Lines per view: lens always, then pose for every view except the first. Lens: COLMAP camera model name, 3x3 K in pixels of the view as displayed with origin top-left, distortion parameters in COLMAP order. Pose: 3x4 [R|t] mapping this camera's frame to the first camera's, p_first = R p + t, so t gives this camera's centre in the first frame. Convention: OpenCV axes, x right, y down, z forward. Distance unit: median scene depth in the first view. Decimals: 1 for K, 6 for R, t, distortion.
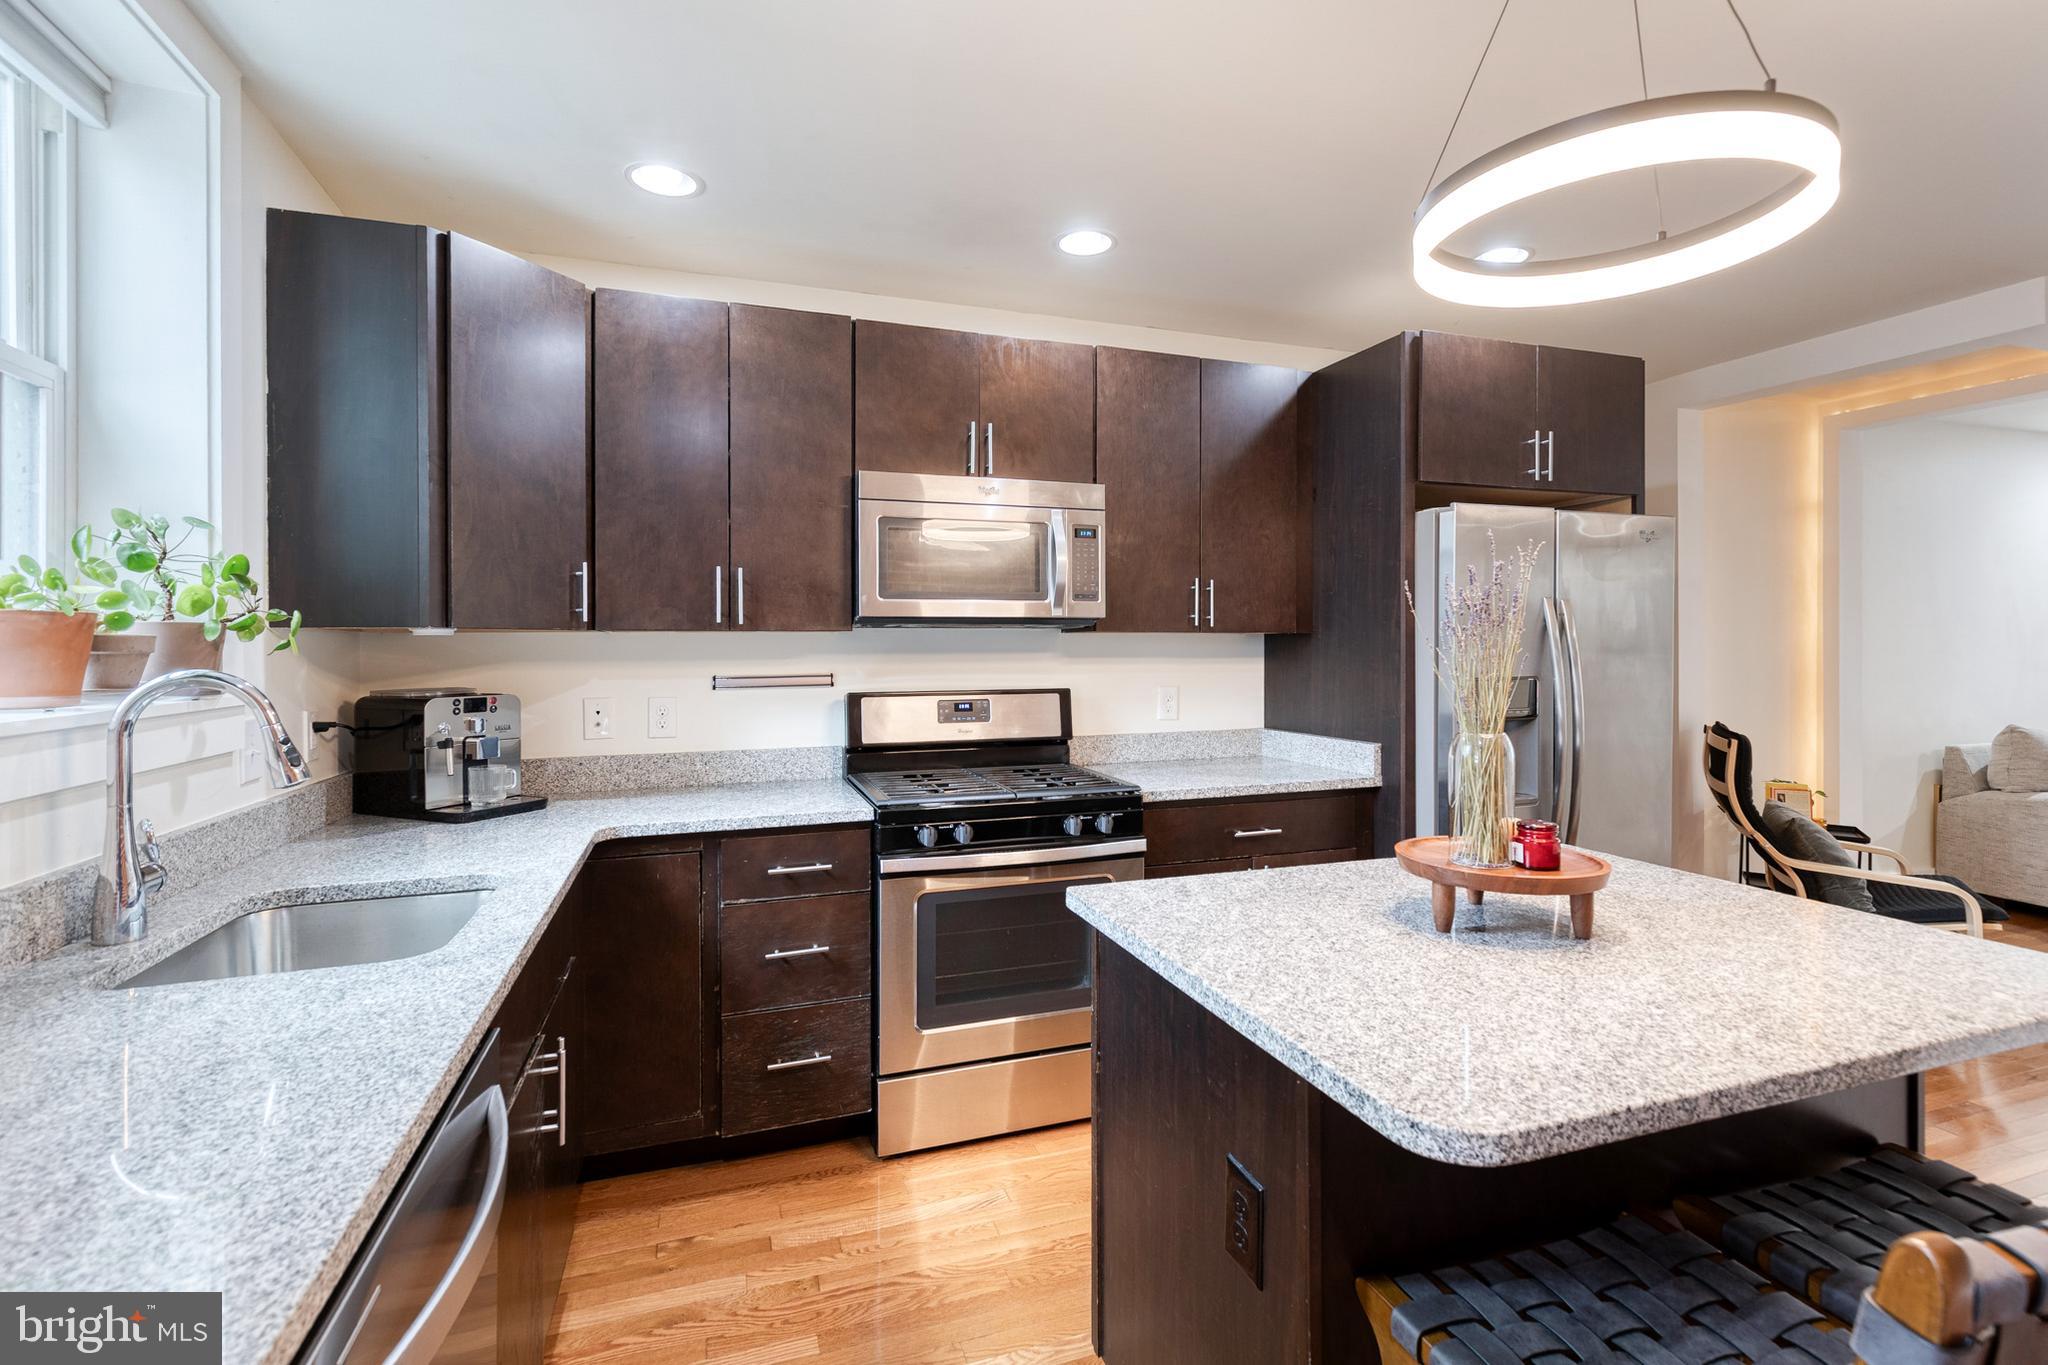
lens RADIAL K [[934.7, 0, 1015.6], [0, 934.7, 650.0], [0, 0, 1]] dist [0.002891, -0.000729]
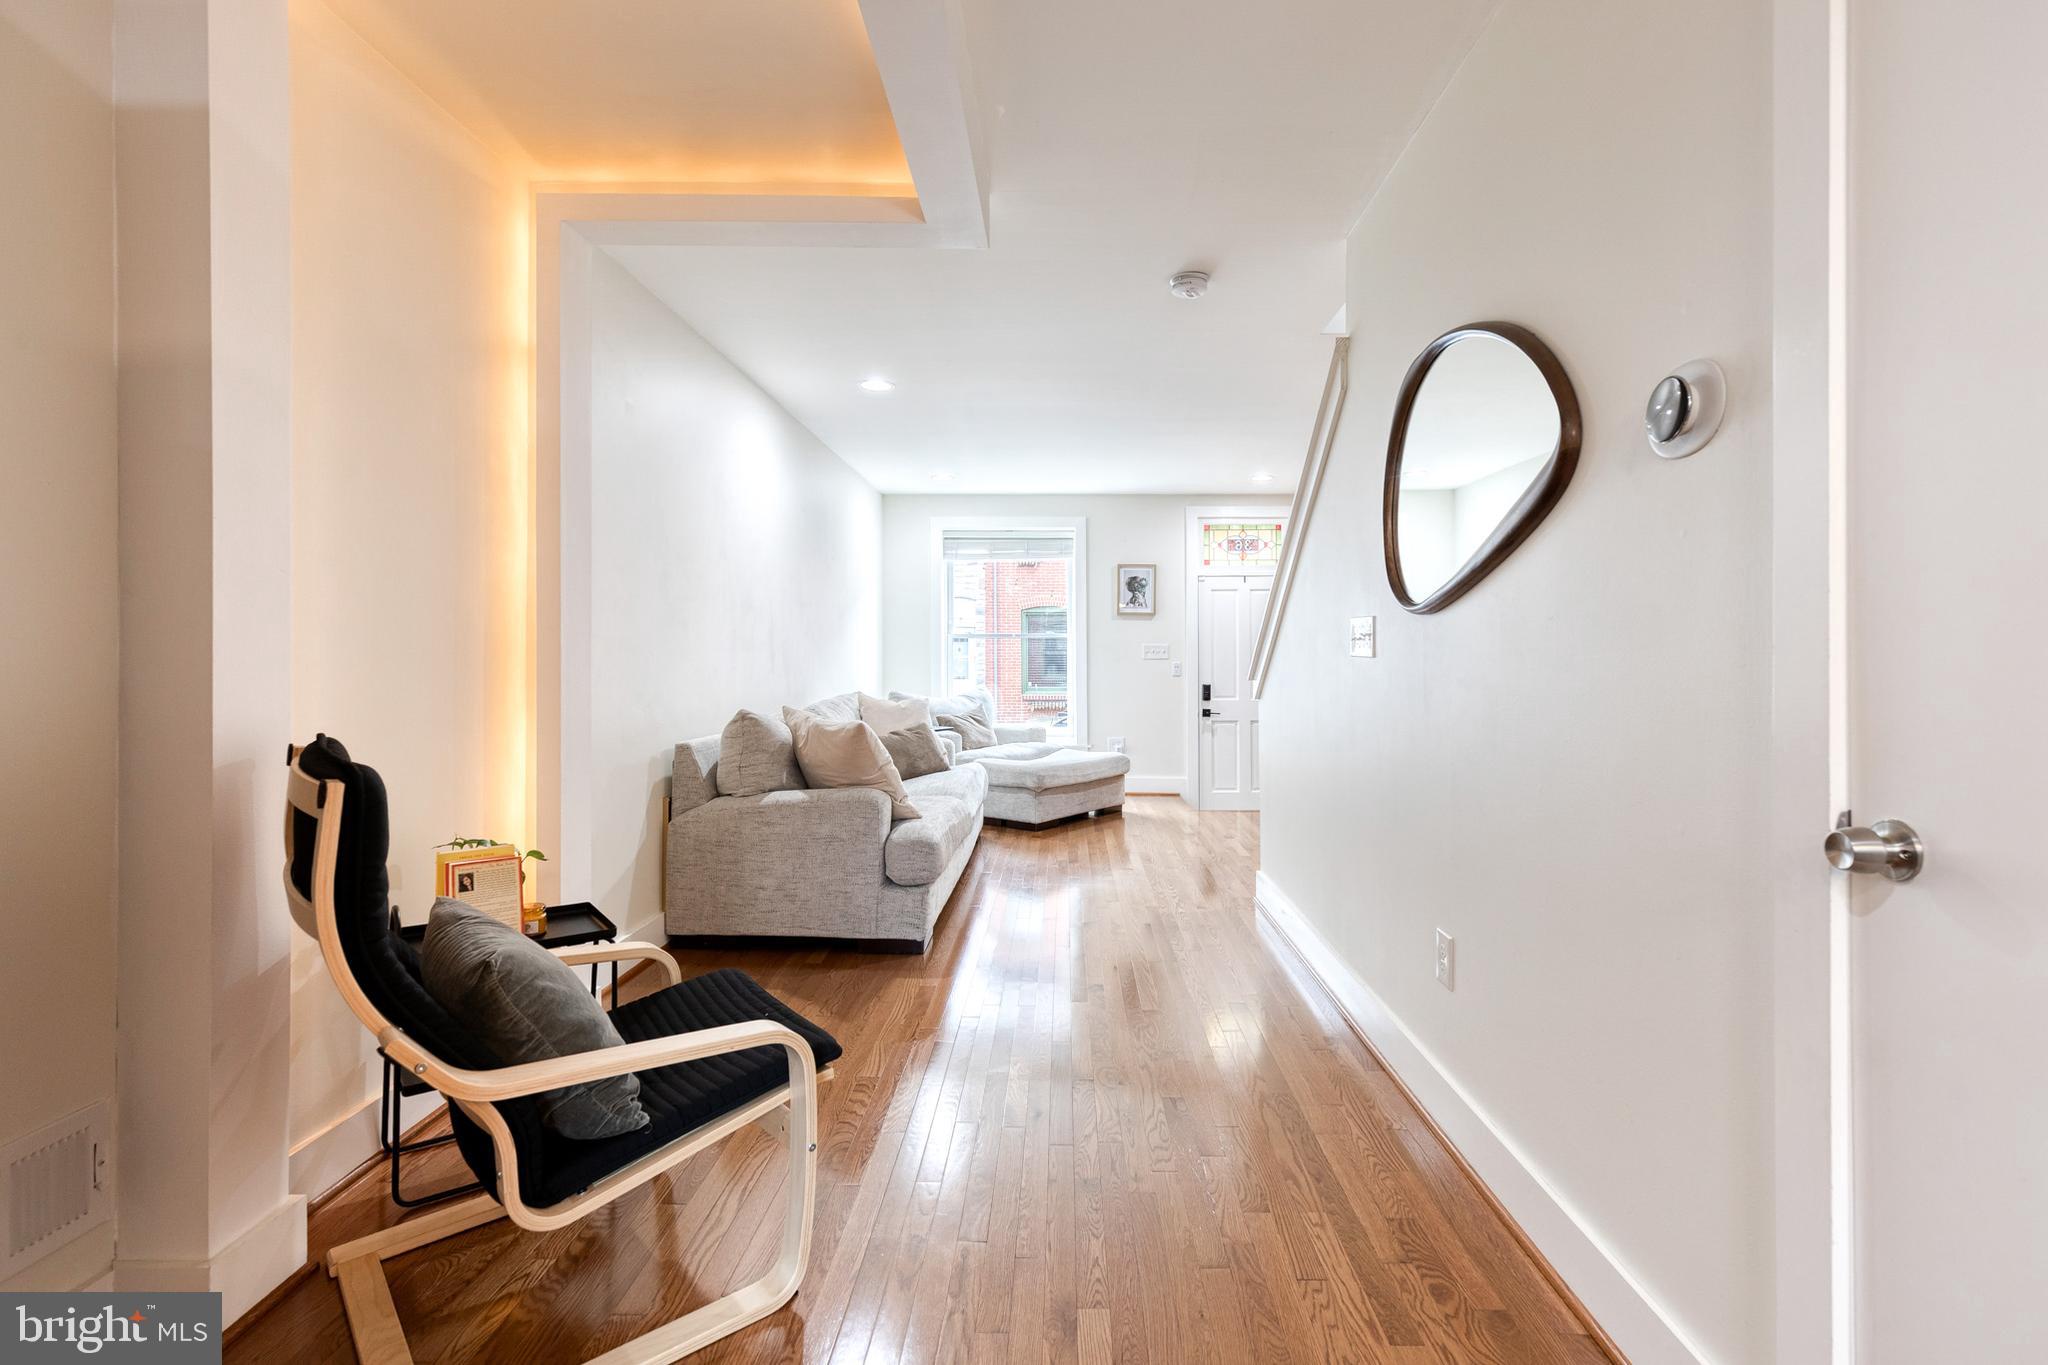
lens RADIAL K [[934.7, 0, 1053.6], [0, 934.7, 661.1], [0, 0, 1]] dist [0.002891, -0.000729]
pose [[0.331804, 0.000508, 0.943348, 0.649914], [0.003734, 0.999991, -0.001852, 0.064960], [-0.943341, 0.004137, 0.331799, 0.777431]]
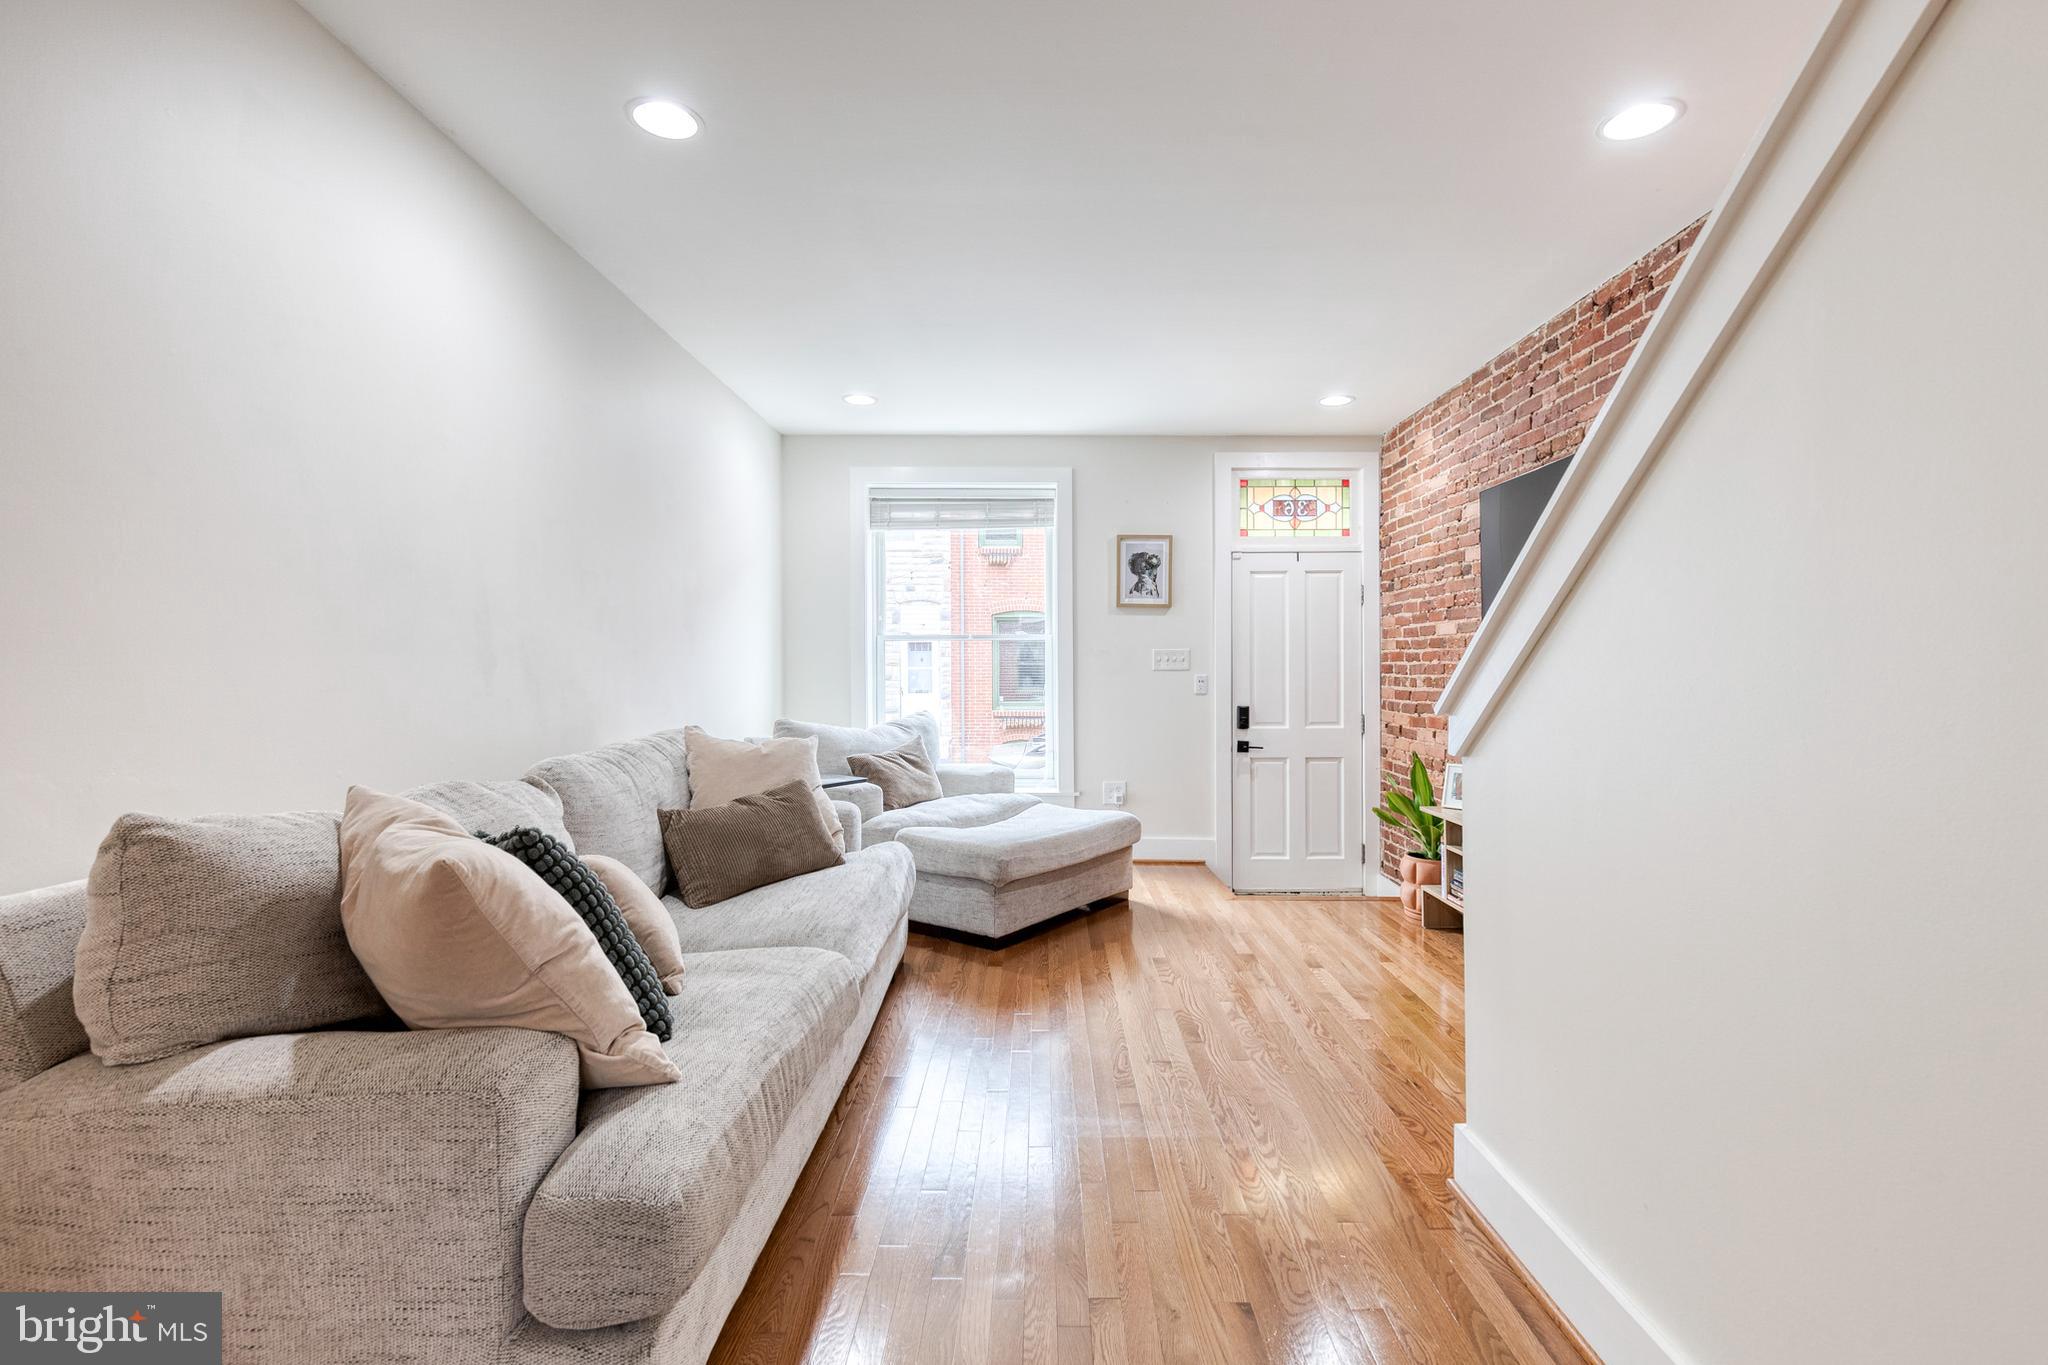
lens RADIAL K [[934.7, 0, 1022.4], [0, 934.7, 678.5], [0, 0, 1]] dist [0.002891, -0.000729]
pose [[0.338922, -0.006082, 0.940795, 1.395269], [0.003828, 0.999980, 0.005085, 0.061665], [-0.940807, 0.001878, 0.338939, 1.032112]]
